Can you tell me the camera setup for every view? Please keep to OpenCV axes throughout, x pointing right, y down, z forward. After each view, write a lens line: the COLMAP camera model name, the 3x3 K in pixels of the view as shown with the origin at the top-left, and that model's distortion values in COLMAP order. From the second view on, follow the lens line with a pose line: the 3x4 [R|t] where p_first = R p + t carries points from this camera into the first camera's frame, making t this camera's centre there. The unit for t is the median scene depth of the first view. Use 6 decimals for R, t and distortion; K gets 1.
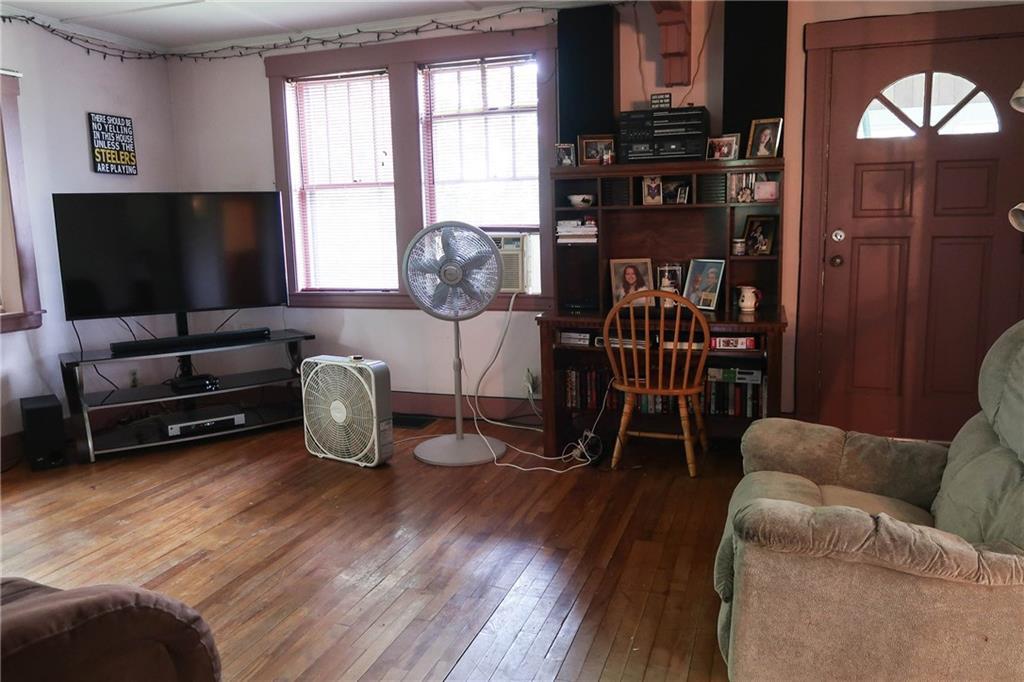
lens RADIAL K [[740.9, 0, 528.6], [0, 740.9, 340.1], [0, 0, 1]] dist [-0.012669, 0.003887]
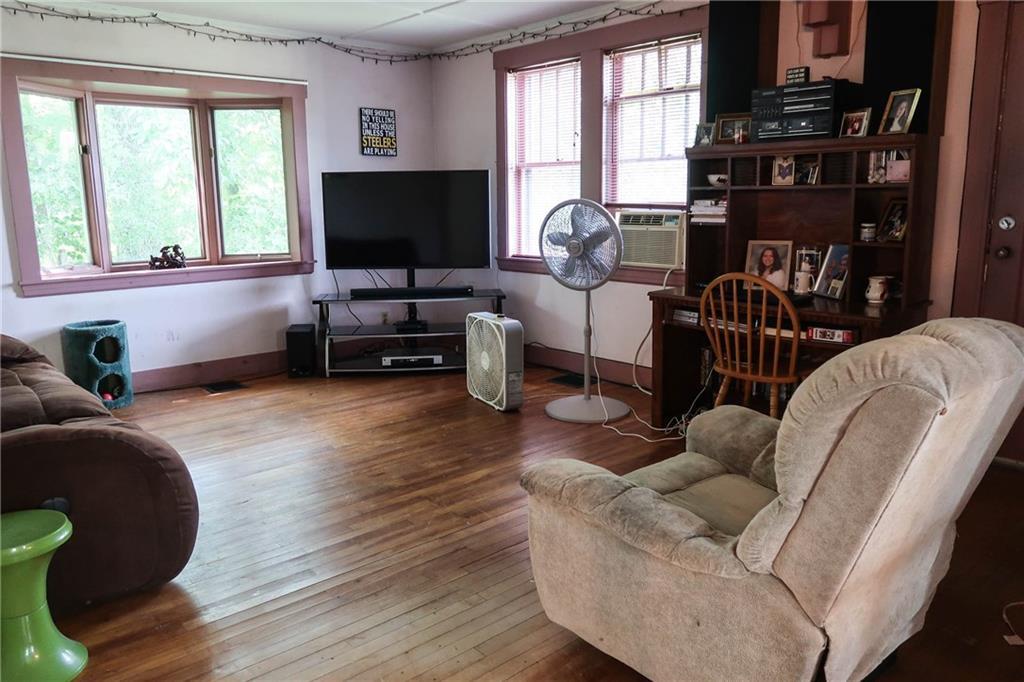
lens RADIAL K [[740.9, 0, 528.6], [0, 740.9, 340.1], [0, 0, 1]] dist [-0.012669, 0.003887]
pose [[0.881591, 0.103993, -0.460416, 0.320059], [-0.085948, 0.994488, 0.060052, -0.011199], [0.464123, -0.013369, 0.885670, -0.006187]]
